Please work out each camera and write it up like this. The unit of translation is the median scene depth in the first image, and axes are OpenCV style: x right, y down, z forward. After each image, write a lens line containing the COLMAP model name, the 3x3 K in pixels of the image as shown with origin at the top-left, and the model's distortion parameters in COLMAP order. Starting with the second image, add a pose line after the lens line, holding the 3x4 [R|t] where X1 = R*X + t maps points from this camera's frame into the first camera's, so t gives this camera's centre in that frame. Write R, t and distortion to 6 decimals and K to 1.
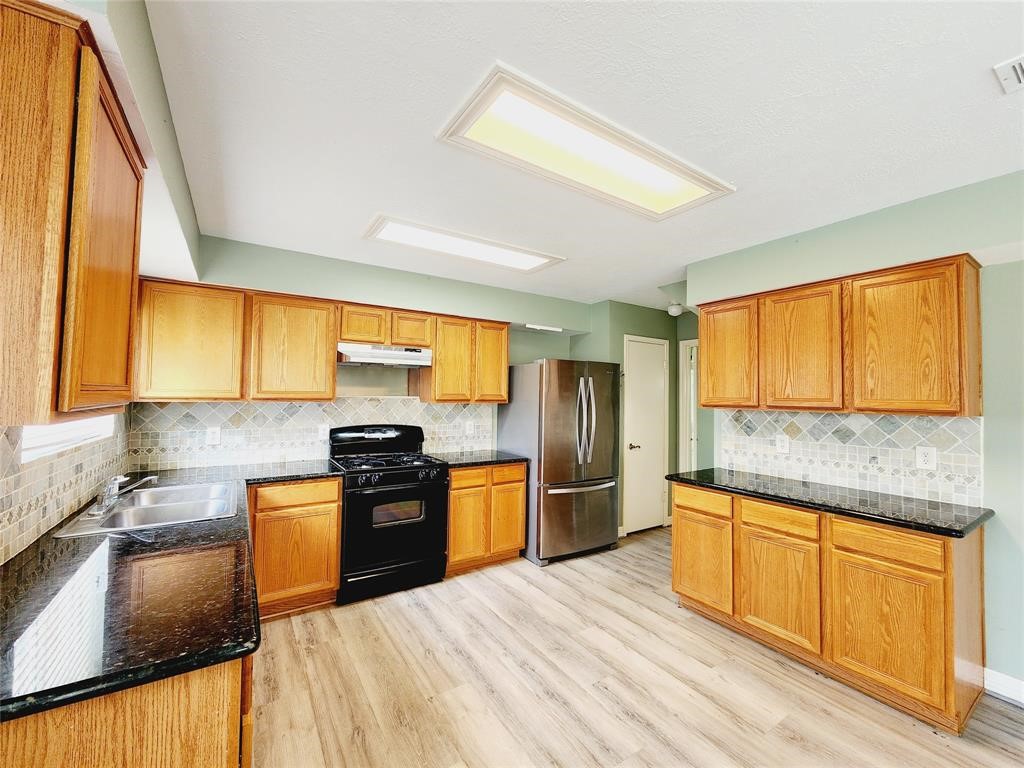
lens RADIAL K [[420.2, 0, 513.6], [0, 420.2, 383.8], [0, 0, 1]] dist [-0.002076, -0.000386]
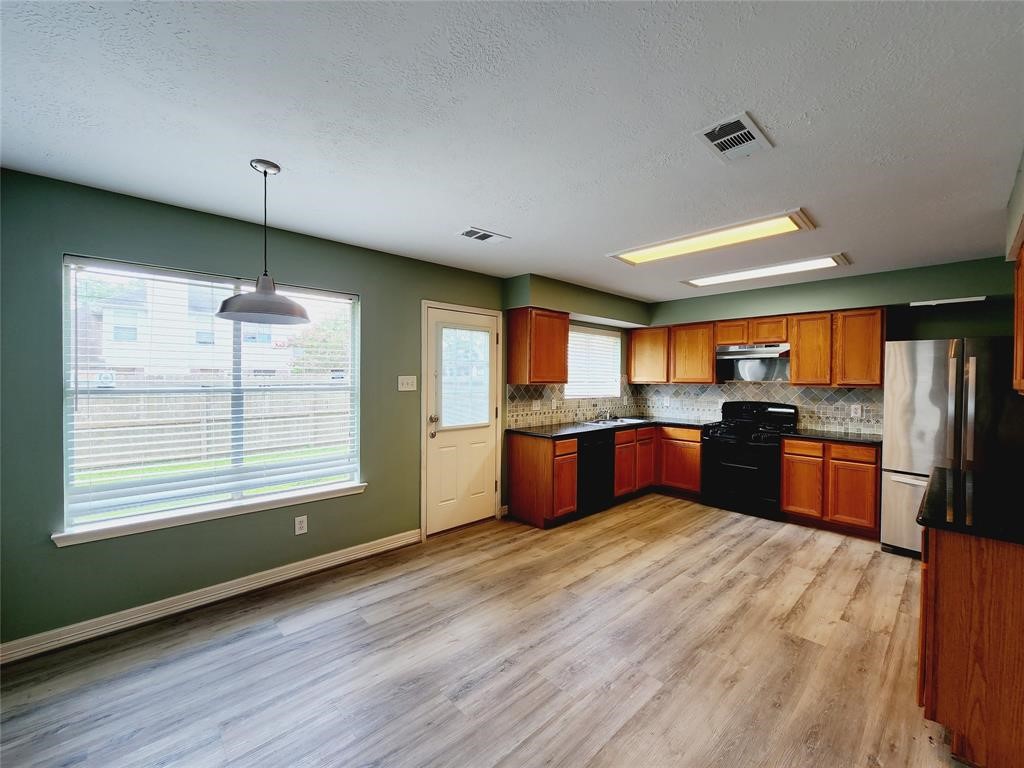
lens RADIAL K [[420.2, 0, 513.6], [0, 420.2, 383.8], [0, 0, 1]] dist [-0.002076, -0.000386]
pose [[0.173599, 0.001712, -0.984815, 1.111472], [0.024042, 0.999693, 0.005975, 0.013774], [0.984523, -0.024714, 0.173504, -0.034511]]
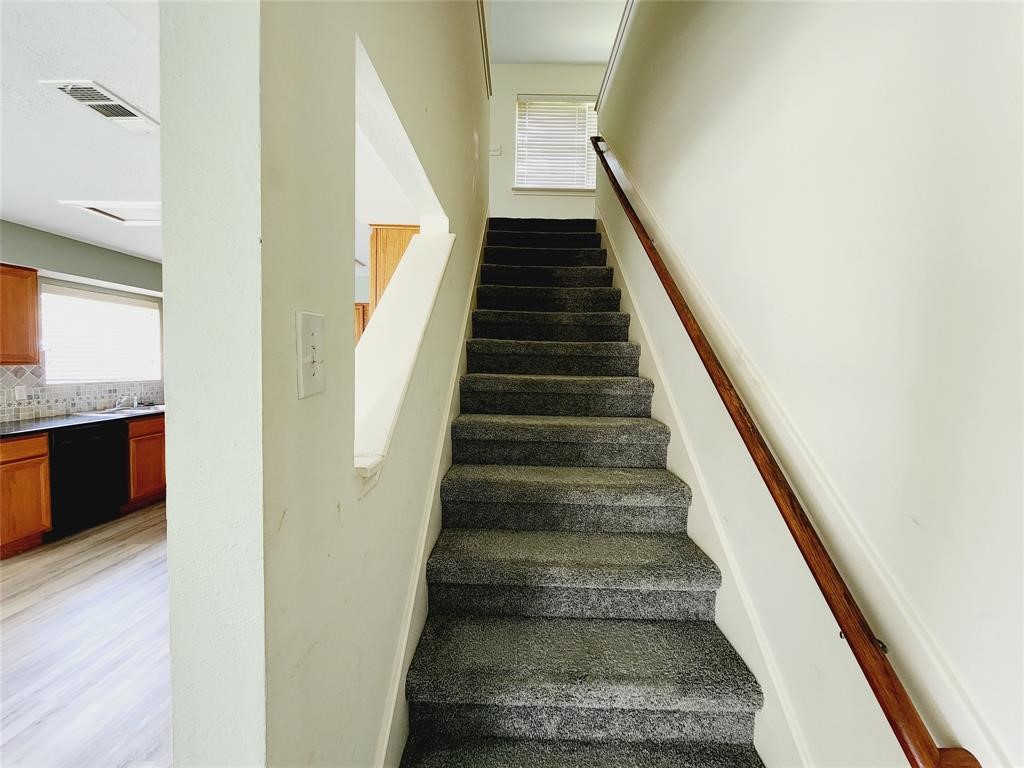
lens RADIAL K [[420.2, 0, 513.6], [0, 420.2, 383.8], [0, 0, 1]] dist [-0.002076, -0.000386]
pose [[0.829257, 0.031287, -0.557991, 1.358693], [0.007540, 0.997715, 0.067147, 0.012726], [0.558817, -0.059890, 0.827126, 0.207749]]
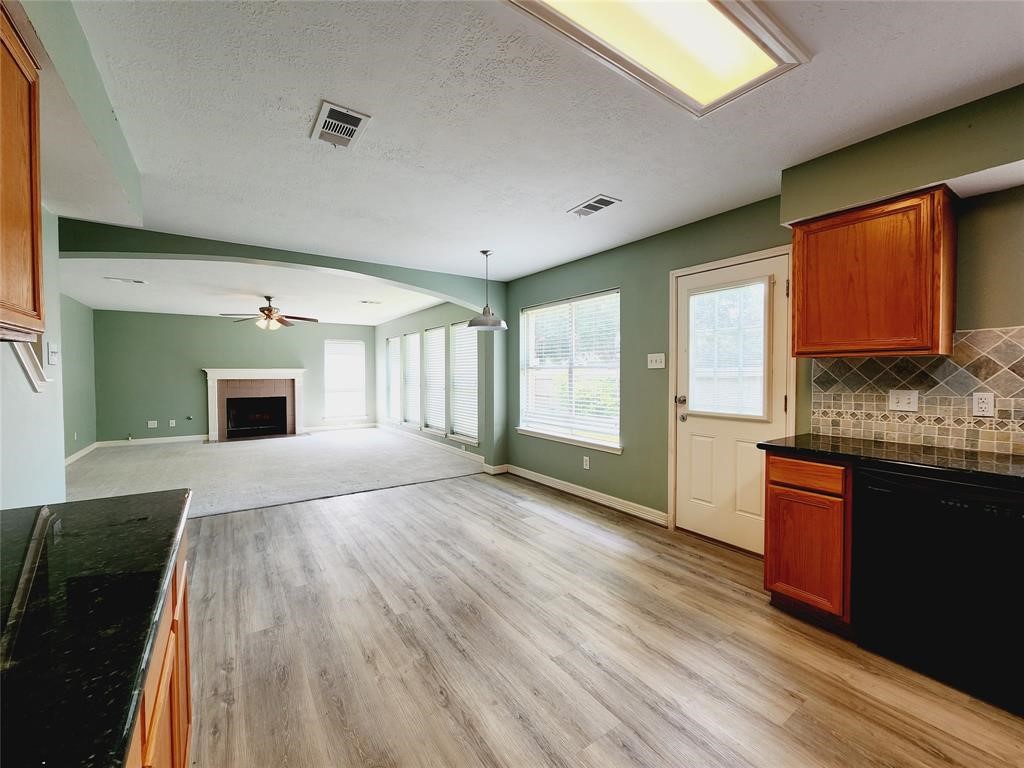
lens RADIAL K [[420.2, 0, 513.6], [0, 420.2, 383.8], [0, 0, 1]] dist [-0.002076, -0.000386]
pose [[-0.999697, -0.012712, -0.021098, 0.282621], [-0.012640, 0.999914, -0.003578, 0.088768], [0.021142, -0.003310, -0.999771, 1.096342]]
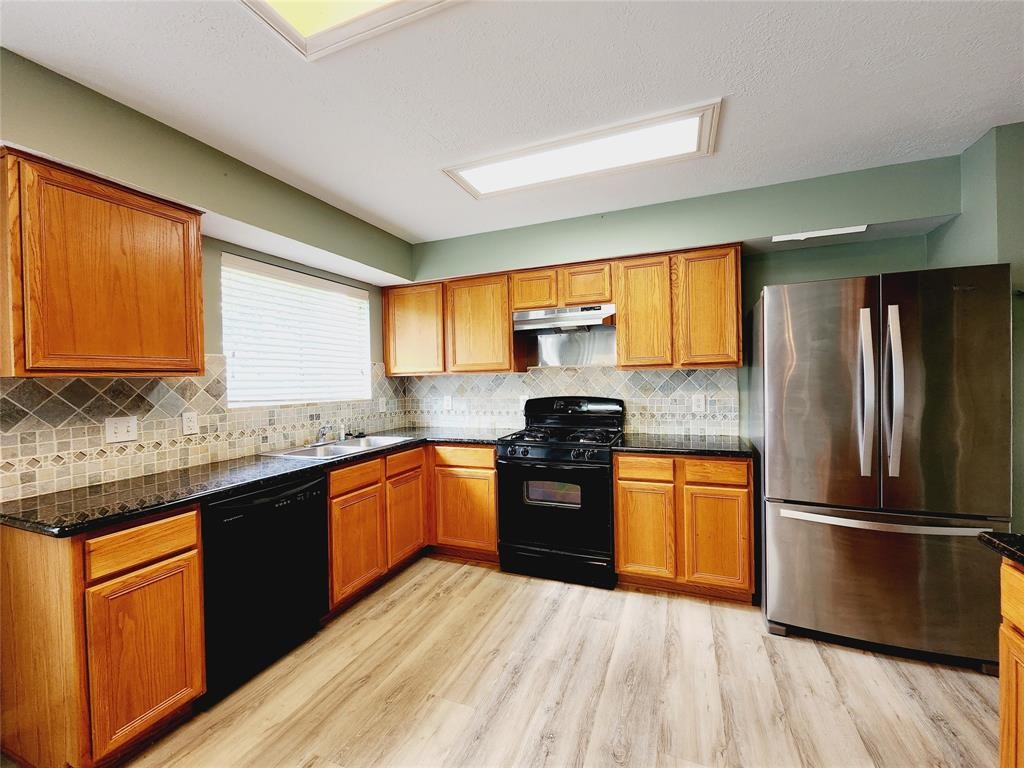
lens RADIAL K [[420.2, 0, 513.6], [0, 420.2, 383.8], [0, 0, 1]] dist [-0.002076, -0.000386]
pose [[0.571546, -0.017020, -0.820393, 0.441339], [0.054796, 0.998345, 0.017463, 0.058178], [0.818738, -0.054935, 0.571533, 0.461922]]
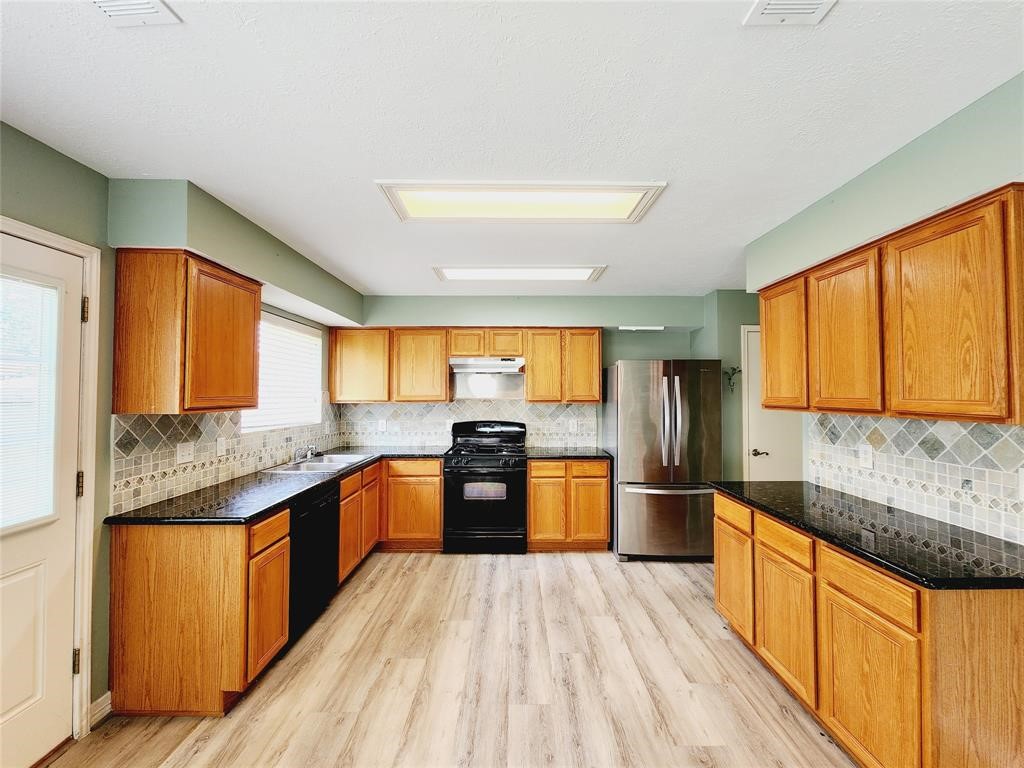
lens RADIAL K [[420.2, 0, 513.6], [0, 420.2, 383.8], [0, 0, 1]] dist [-0.002076, -0.000386]
pose [[0.837466, -0.026295, -0.545857, 0.524477], [0.027603, 0.999602, -0.005803, -0.004038], [0.545792, -0.010208, 0.837858, -0.006058]]
